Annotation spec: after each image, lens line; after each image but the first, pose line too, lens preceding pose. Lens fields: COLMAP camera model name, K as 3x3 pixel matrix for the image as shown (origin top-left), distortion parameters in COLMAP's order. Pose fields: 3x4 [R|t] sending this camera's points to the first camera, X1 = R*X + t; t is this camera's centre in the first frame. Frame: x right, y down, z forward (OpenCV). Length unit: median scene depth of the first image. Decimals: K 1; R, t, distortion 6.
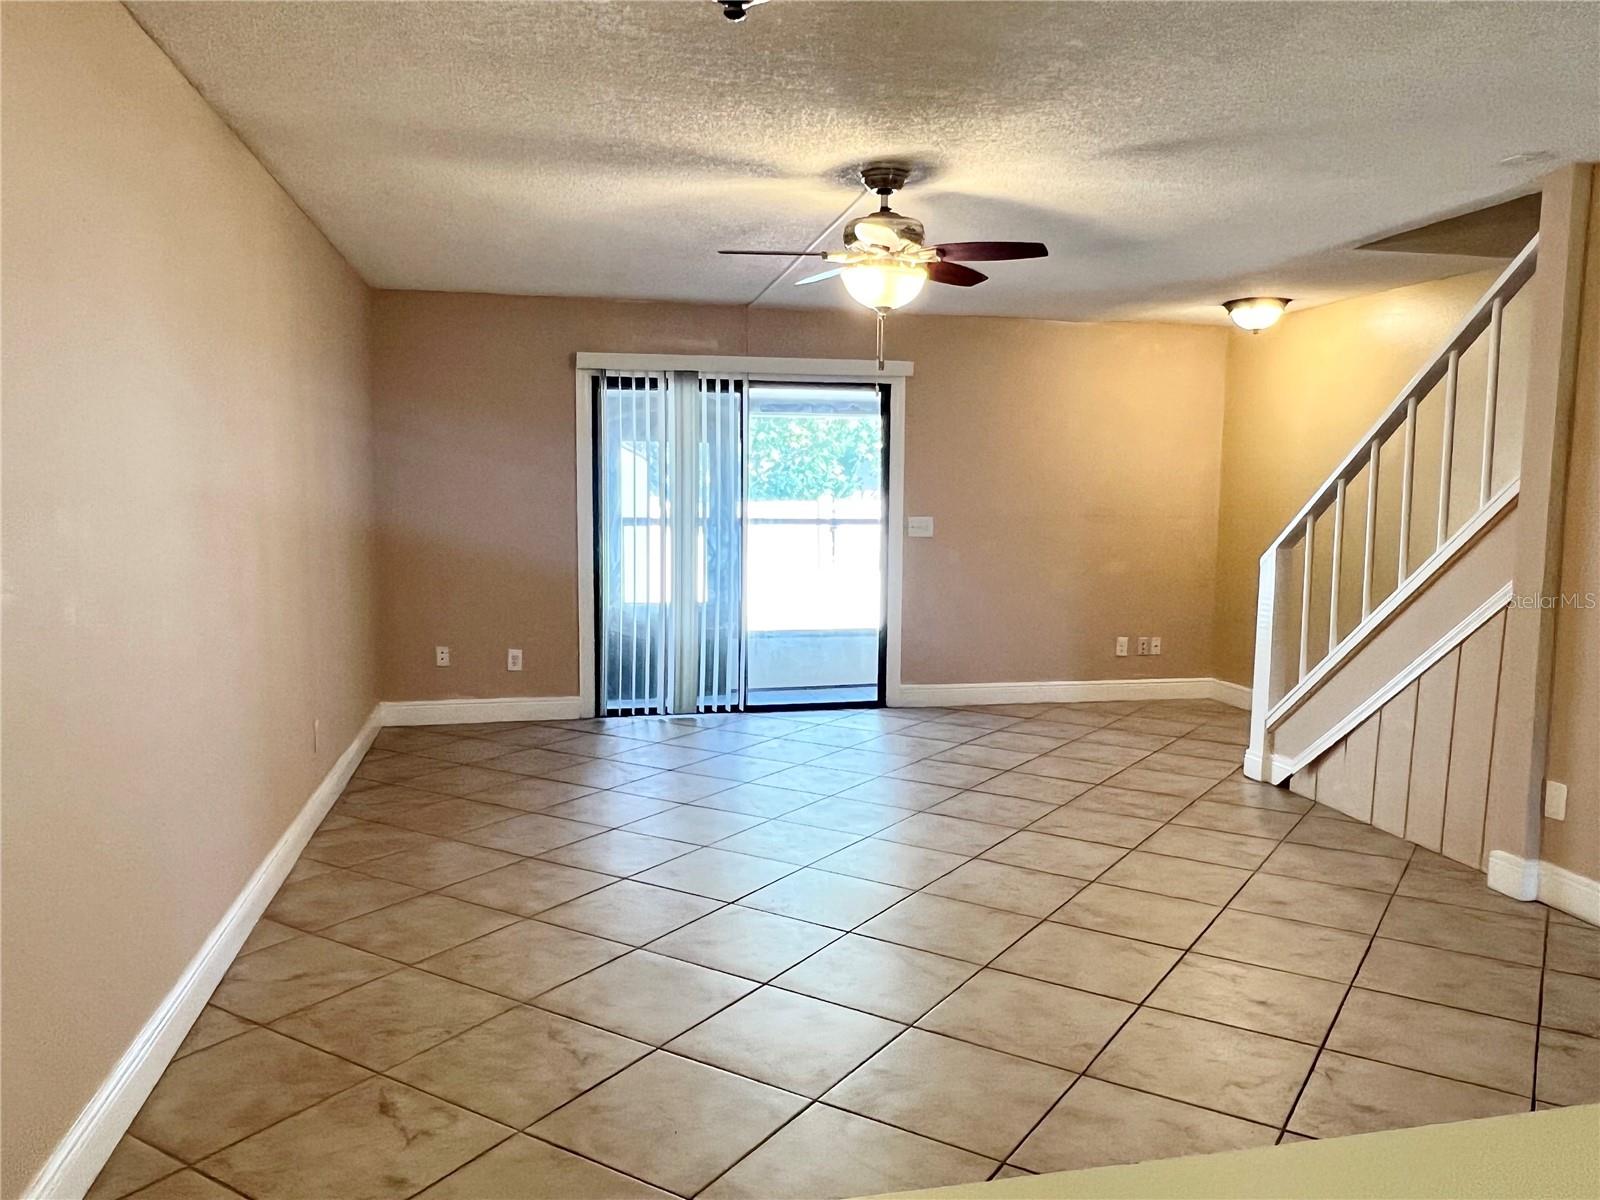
lens RADIAL K [[1214.5, 0, 827.6], [0, 1214.5, 612.0], [0, 0, 1]] dist [0.004150, -0.010152]
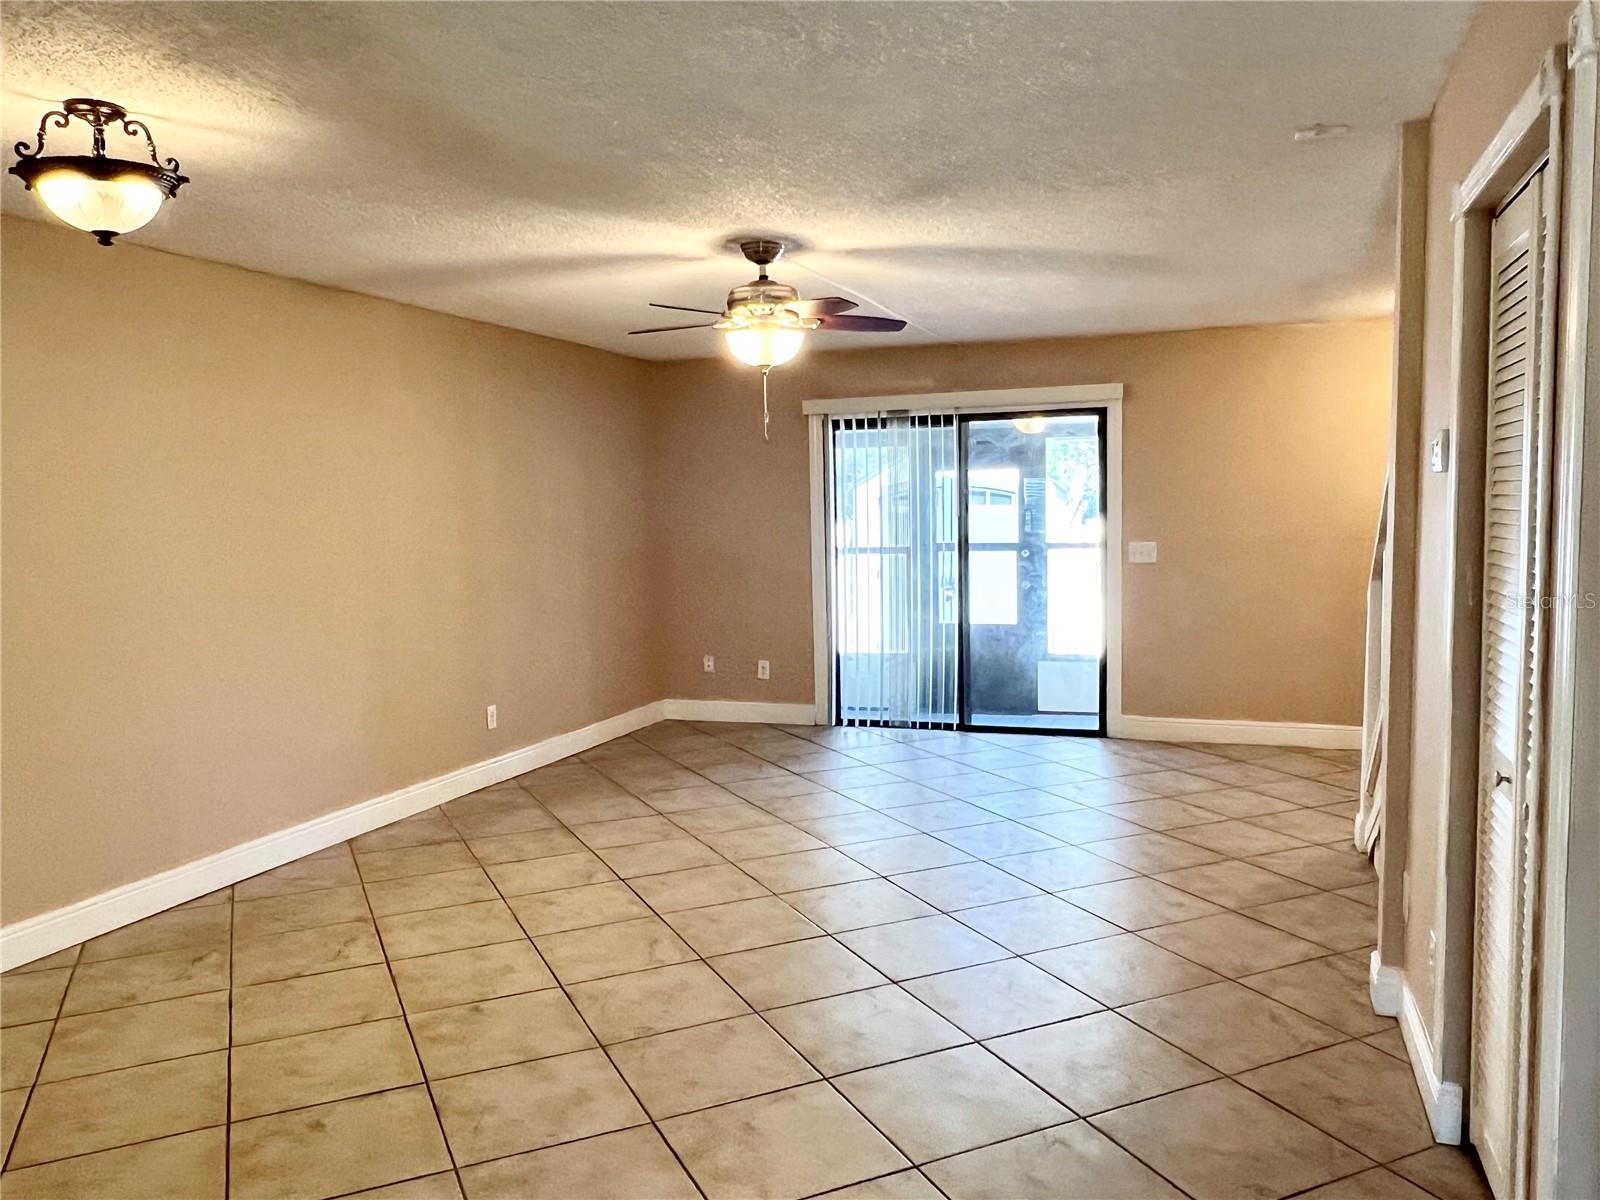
lens RADIAL K [[1217.2, 0, 812.7], [0, 1217.2, 600.0], [0, 0, 1]] dist [0.006225, -0.009726]
pose [[0.842140, 0.016706, -0.538999, 0.417035], [-0.028787, 0.999488, -0.013999, -0.012461], [0.538489, 0.027305, 0.842190, 0.053676]]
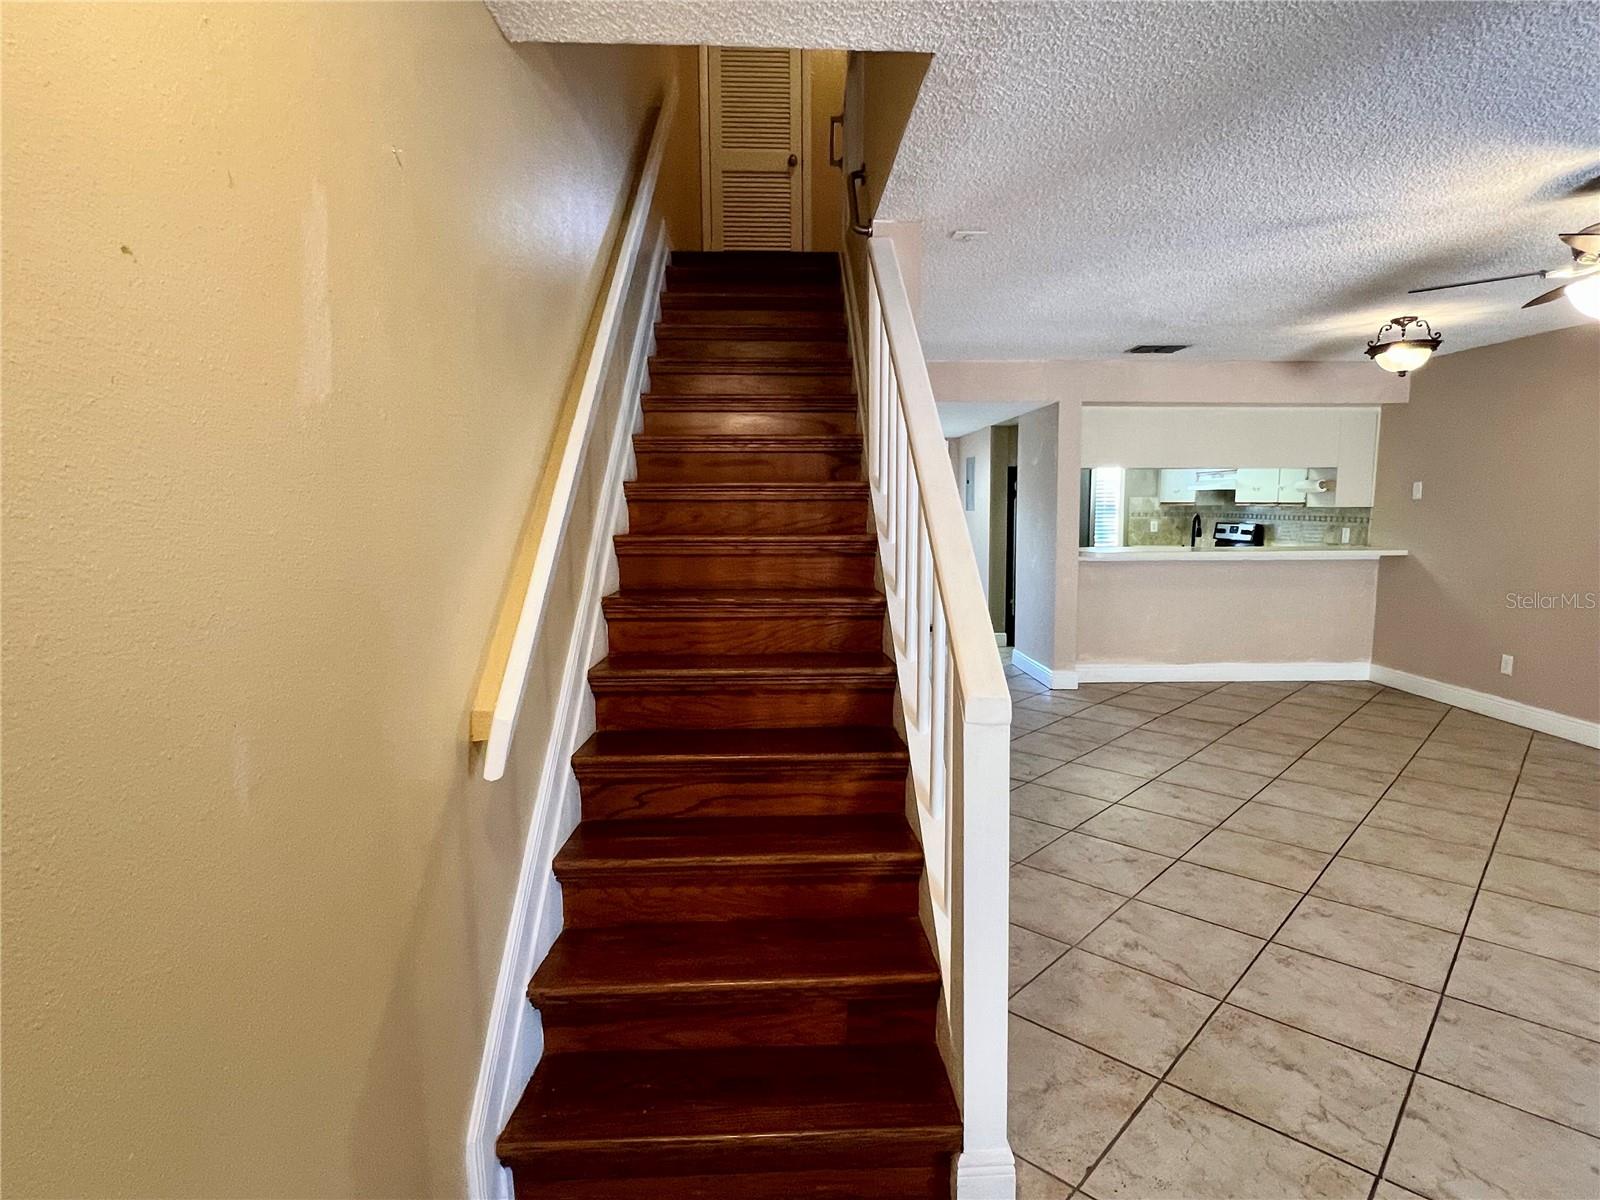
lens RADIAL K [[859.3, 0, 811.0], [0, 859.3, 603.4], [0, 0, 1]] dist [0.000526, -0.001854]
pose [[-0.981315, -0.029095, 0.190197, 0.312971], [0.014018, 0.975063, 0.221485, -0.116886], [-0.191898, 0.220012, -0.956436, 1.080443]]
